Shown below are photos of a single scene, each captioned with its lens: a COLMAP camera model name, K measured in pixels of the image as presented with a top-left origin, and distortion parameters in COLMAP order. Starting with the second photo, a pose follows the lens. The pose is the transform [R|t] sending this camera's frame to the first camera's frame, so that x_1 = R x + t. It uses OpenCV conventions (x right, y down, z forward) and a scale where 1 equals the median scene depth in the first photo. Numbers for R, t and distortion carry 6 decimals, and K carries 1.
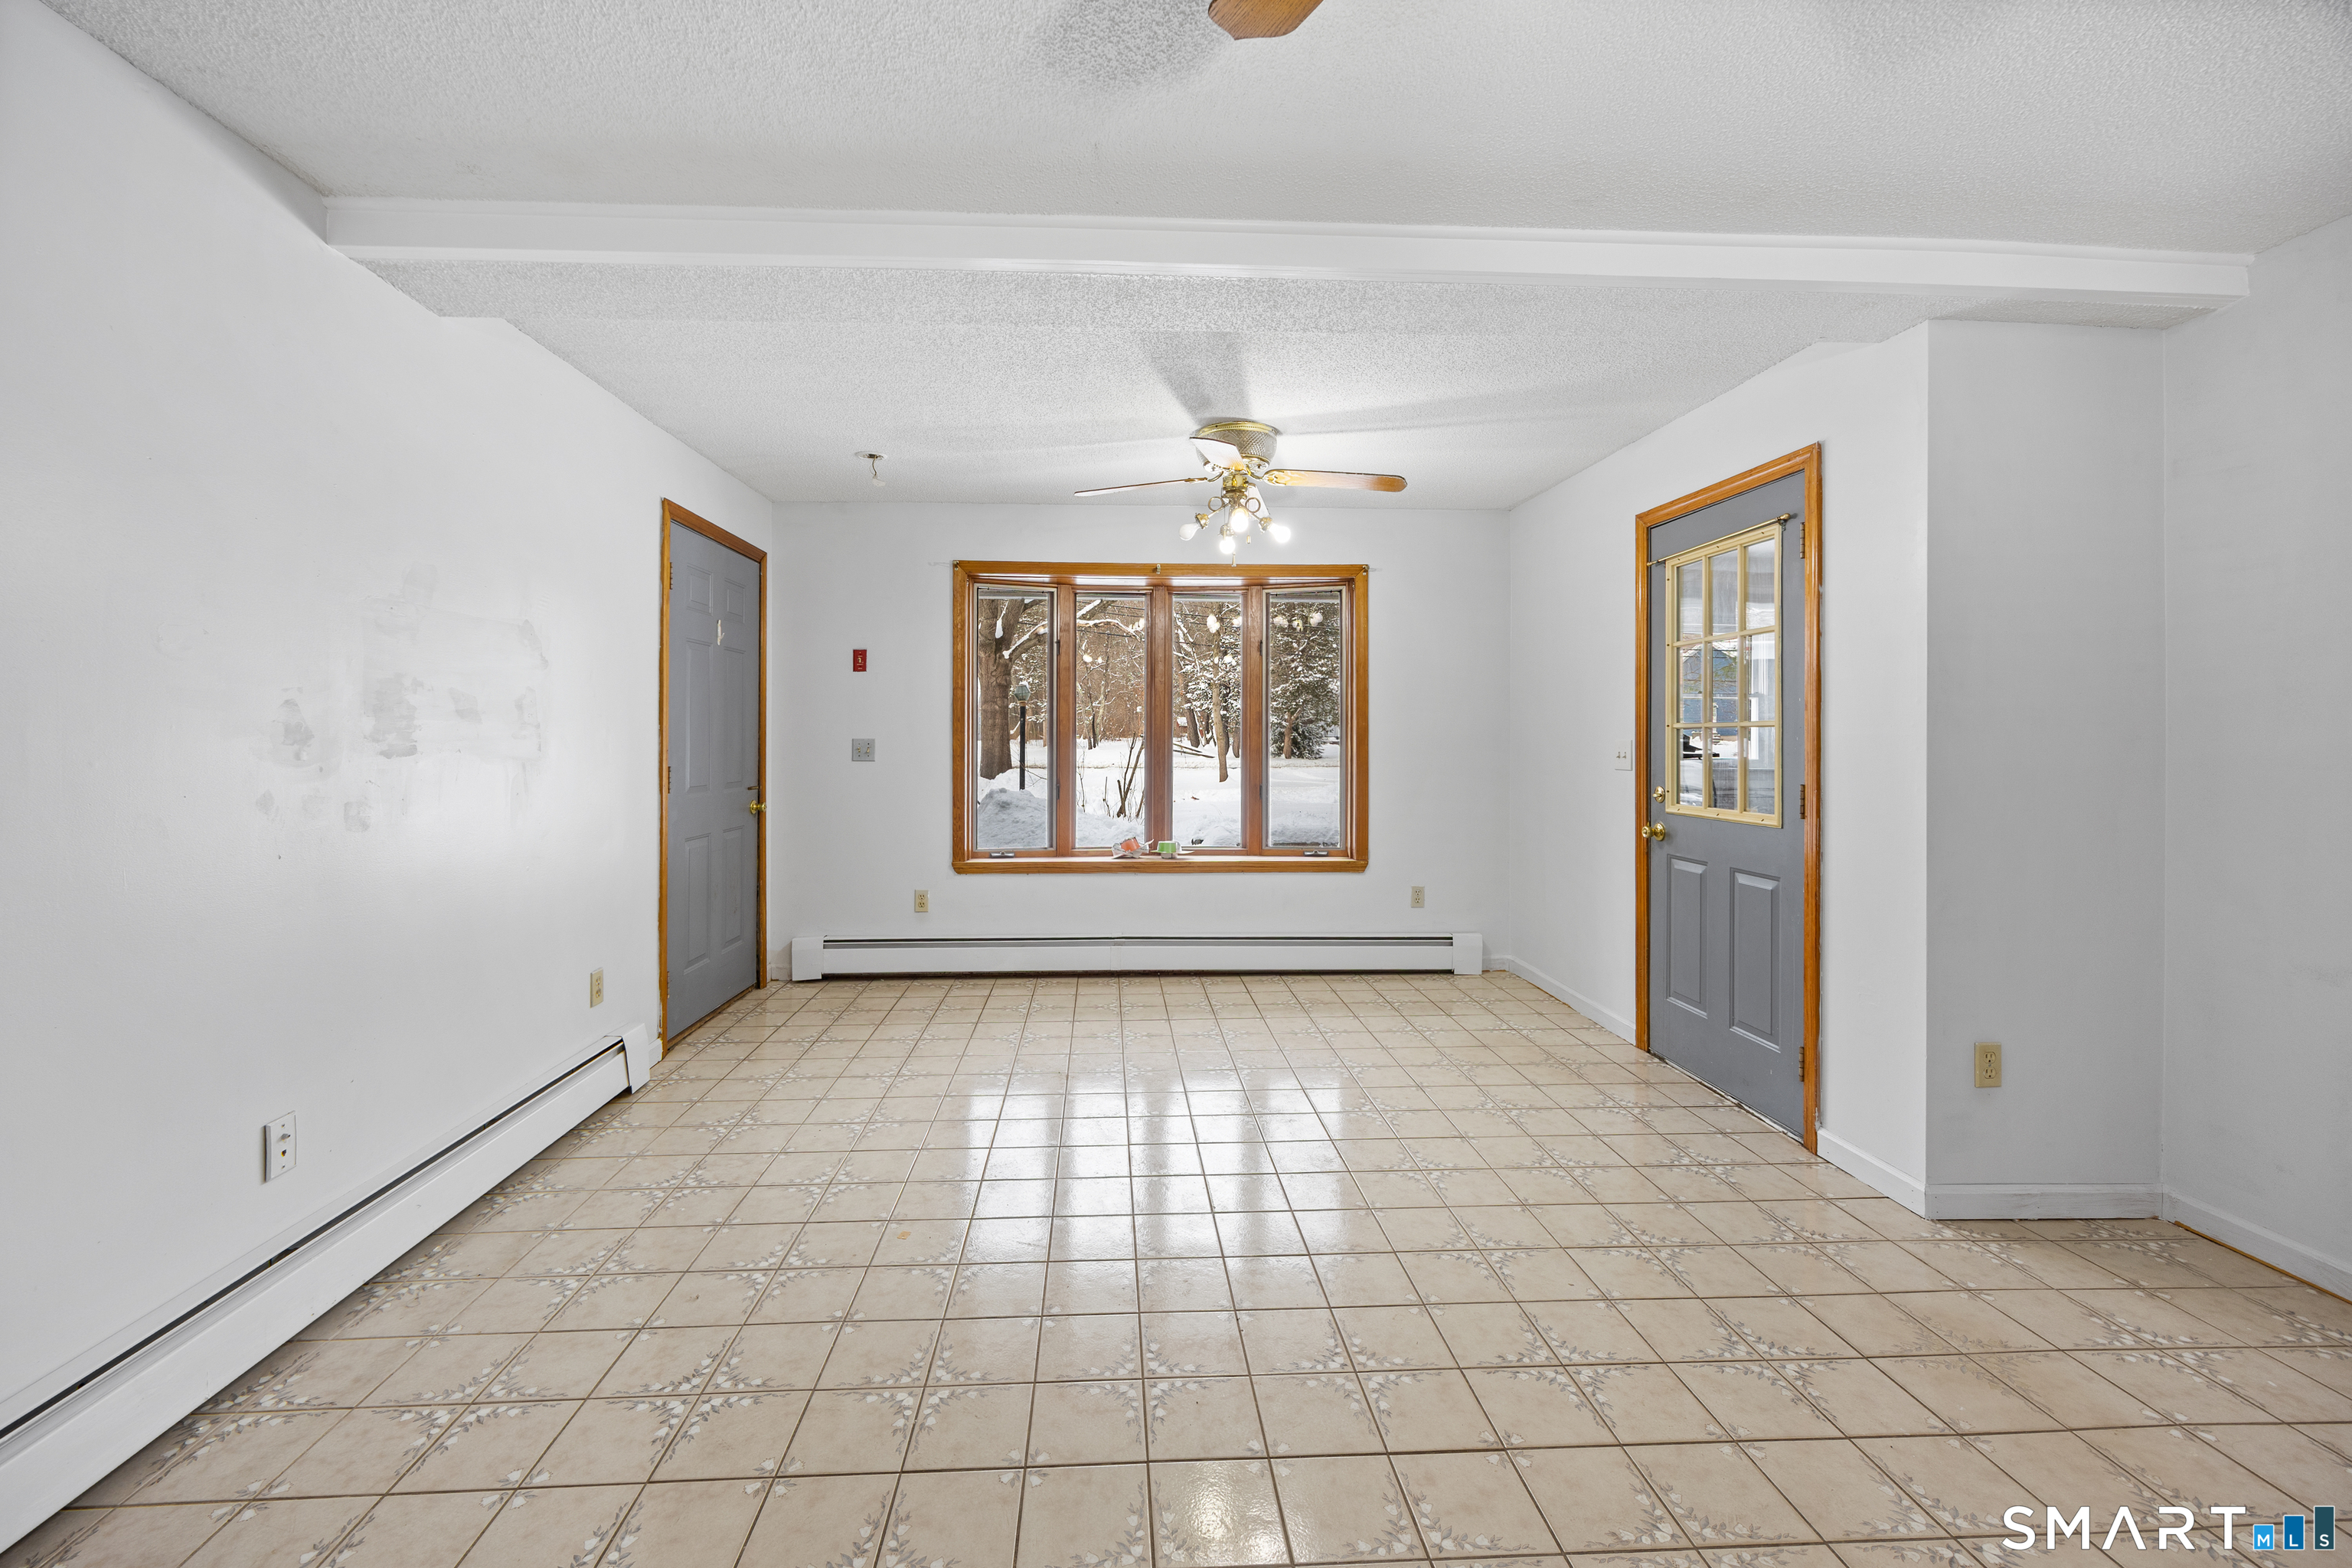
lens RADIAL K [[936.4, 0, 1153.0], [0, 936.4, 724.5], [0, 0, 1]] dist [-0.001165, 0.006359]
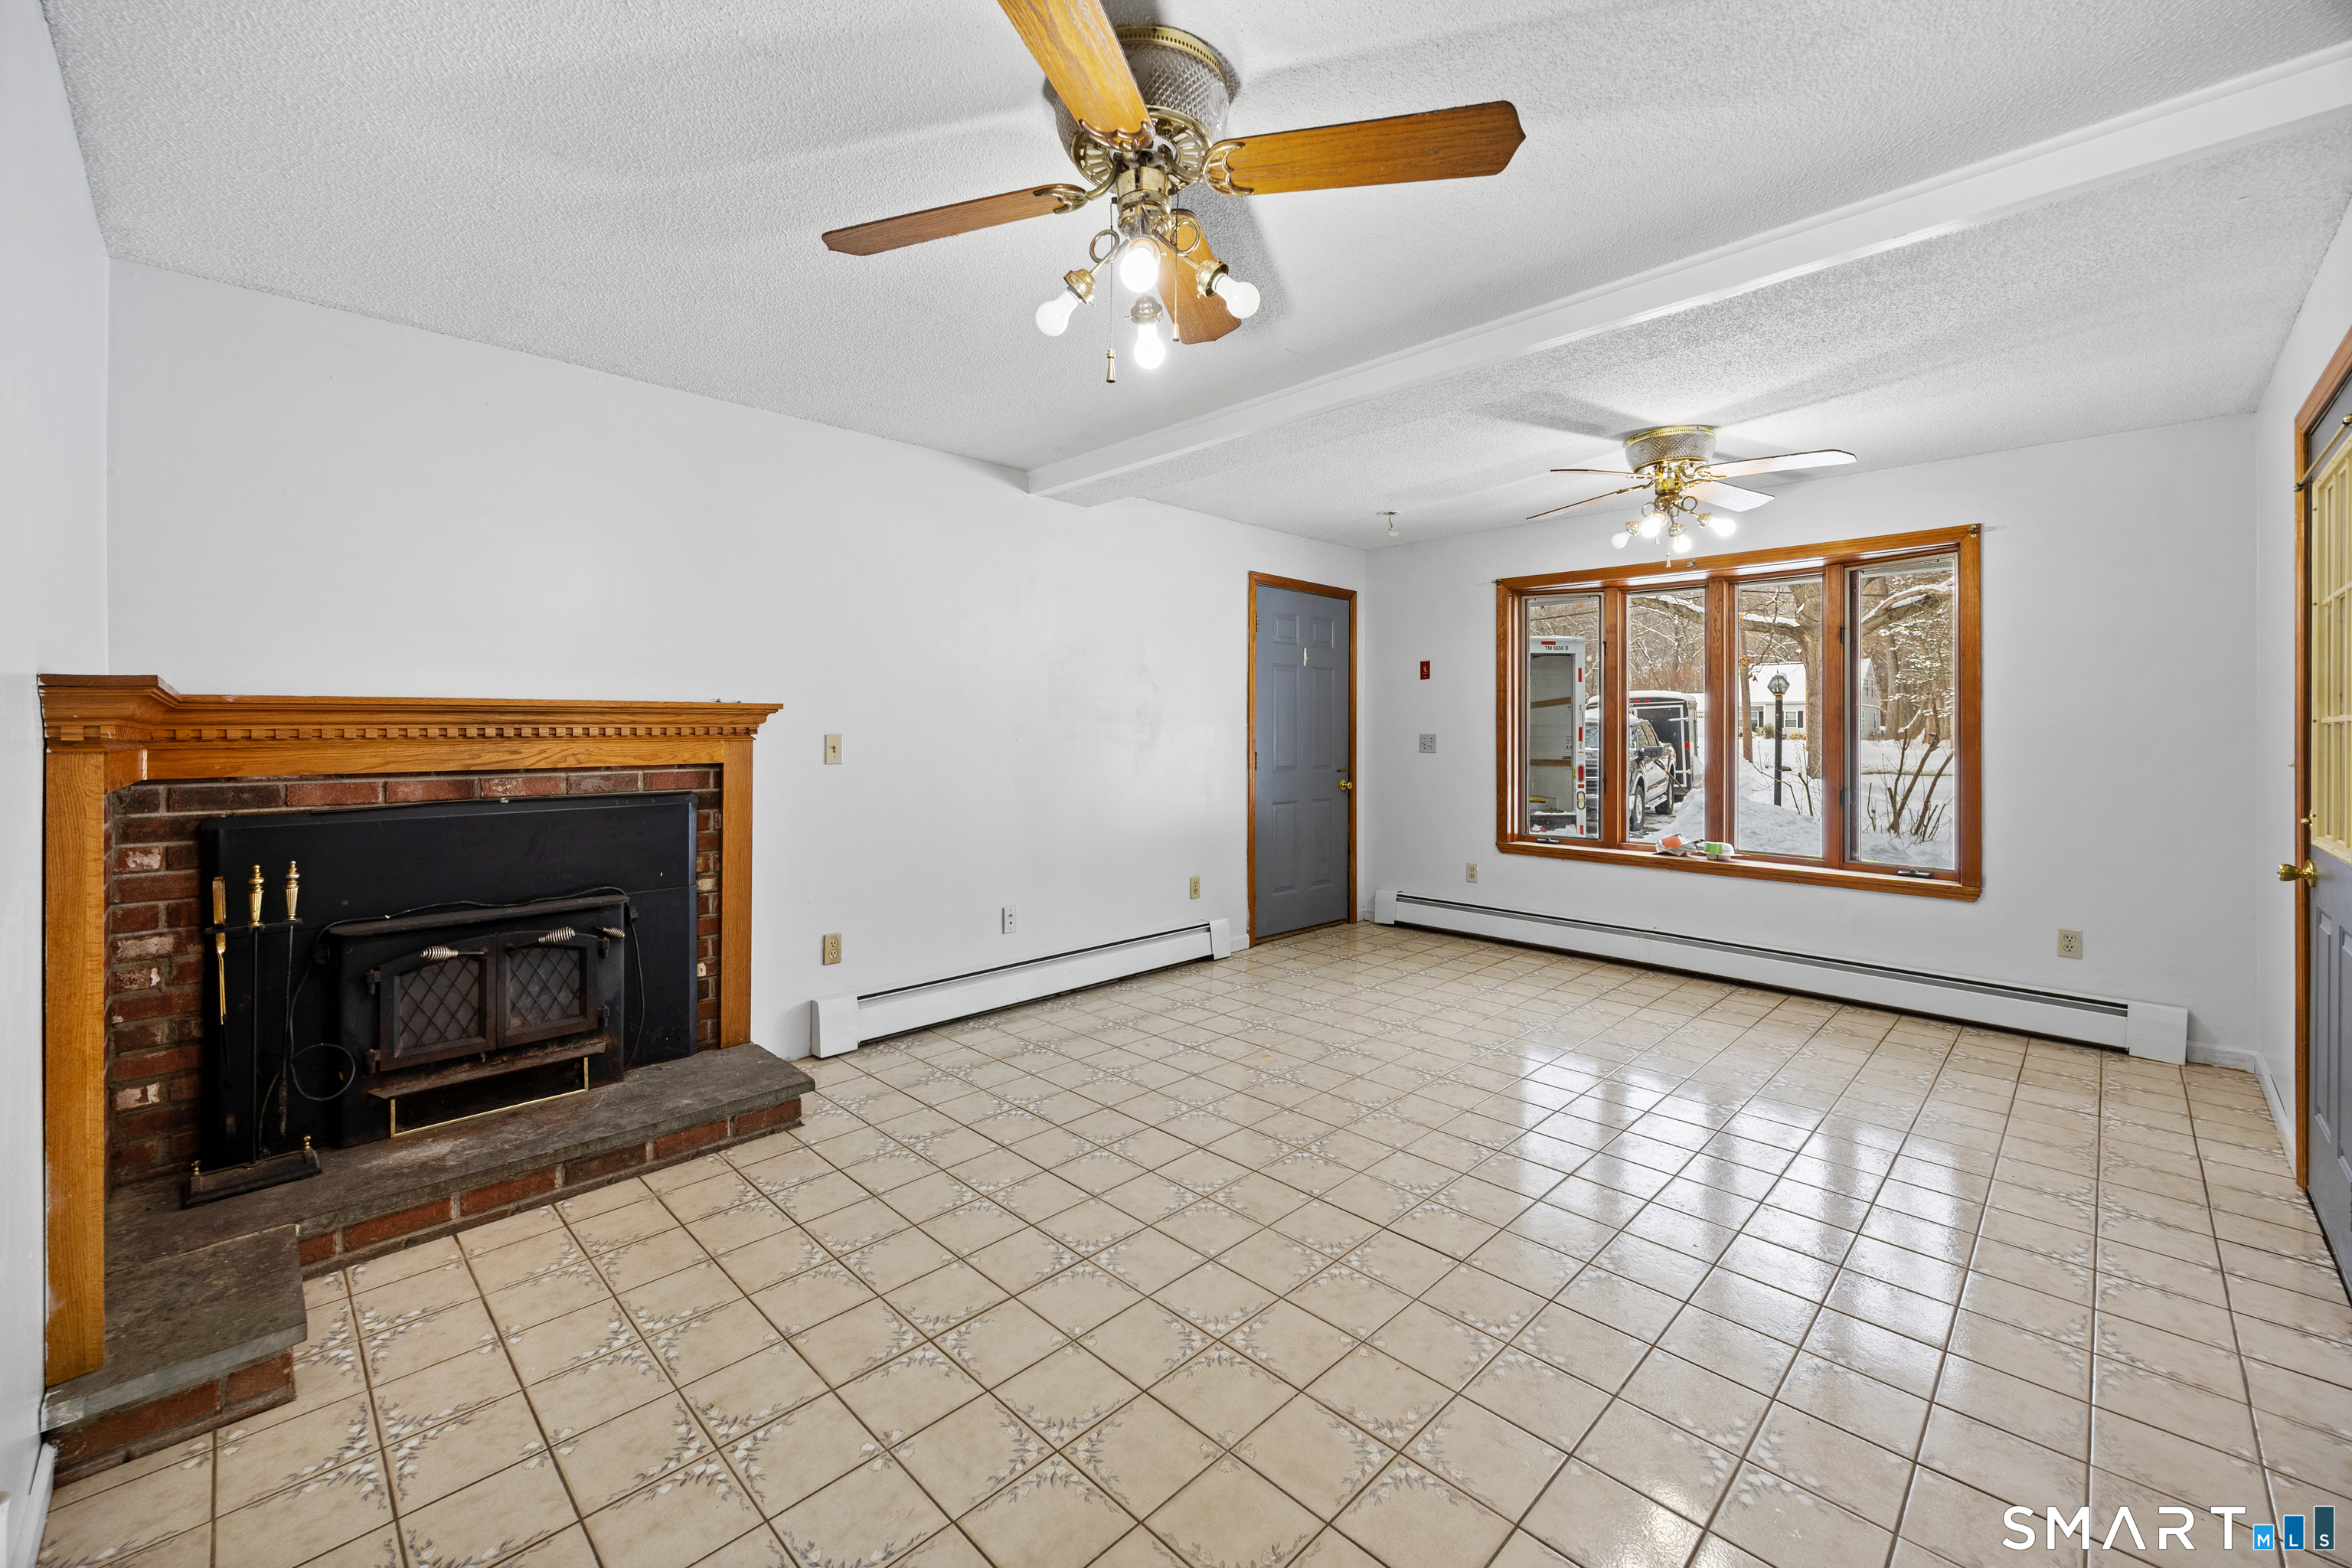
lens RADIAL K [[950.7, 0, 1176.3], [0, 950.7, 720.2], [0, 0, 1]] dist [0.000937, 0.000039]
pose [[0.671676, -0.004309, -0.740833, 0.399248], [0.003016, 0.999991, -0.003082, -0.000144], [0.740839, -0.000164, 0.671683, -0.077863]]
